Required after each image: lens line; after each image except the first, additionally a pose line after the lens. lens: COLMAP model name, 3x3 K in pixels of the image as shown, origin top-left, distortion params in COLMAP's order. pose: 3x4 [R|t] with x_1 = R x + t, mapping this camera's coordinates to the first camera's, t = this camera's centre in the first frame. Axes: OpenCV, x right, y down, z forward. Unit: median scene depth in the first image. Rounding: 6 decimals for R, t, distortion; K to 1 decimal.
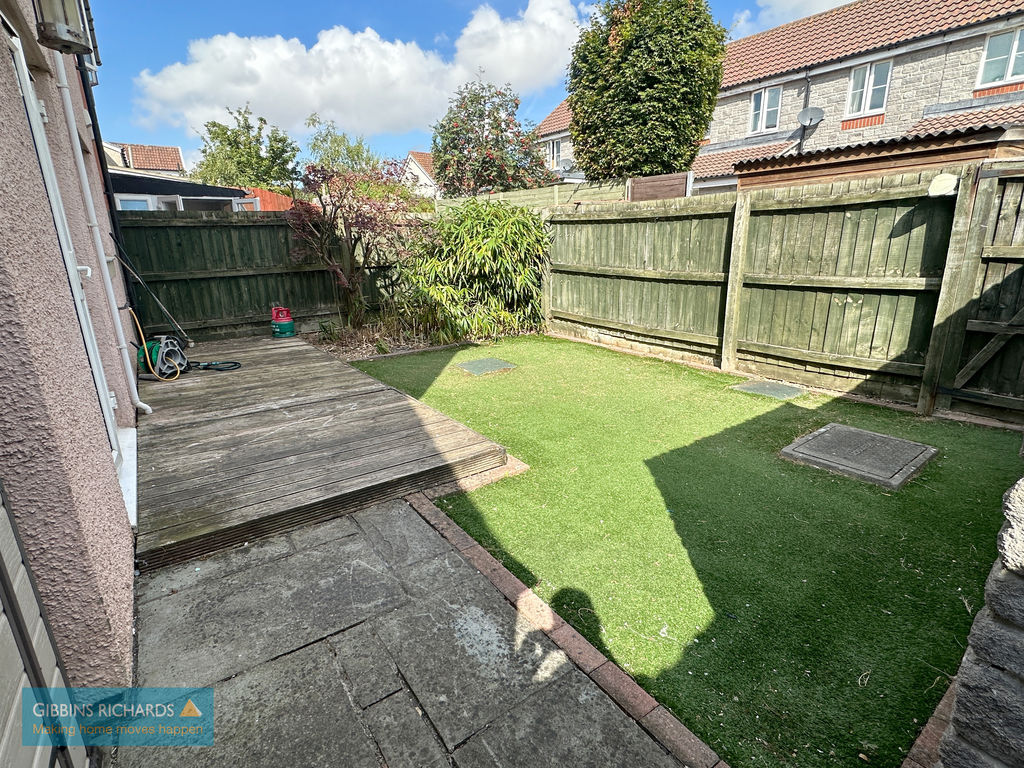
lens RADIAL K [[503.7, 0, 512.8], [0, 503.7, 383.0], [0, 0, 1]] dist [-0.002778, 0.000227]
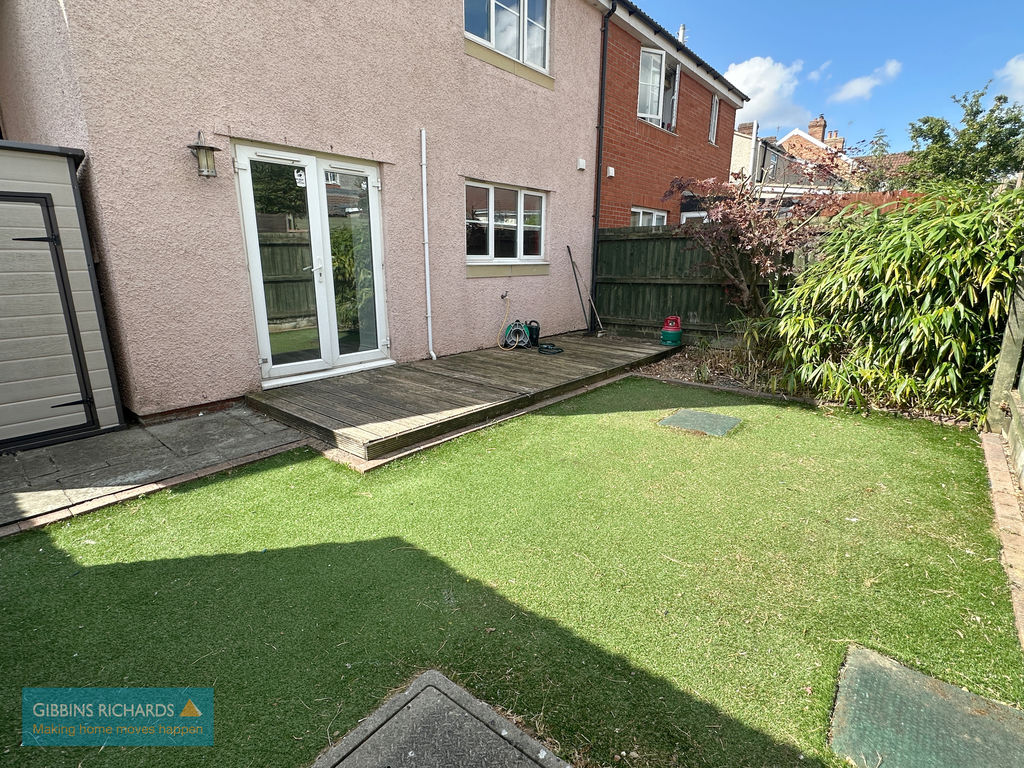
lens RADIAL K [[503.7, 0, 510.8], [0, 503.7, 385.4], [0, 0, 1]] dist [-0.002778, 0.000227]
pose [[0.243331, 0.256973, -0.935283, 0.789235], [-0.267106, 0.944735, 0.190078, -0.213781], [0.932440, 0.203568, 0.298522, 0.710430]]
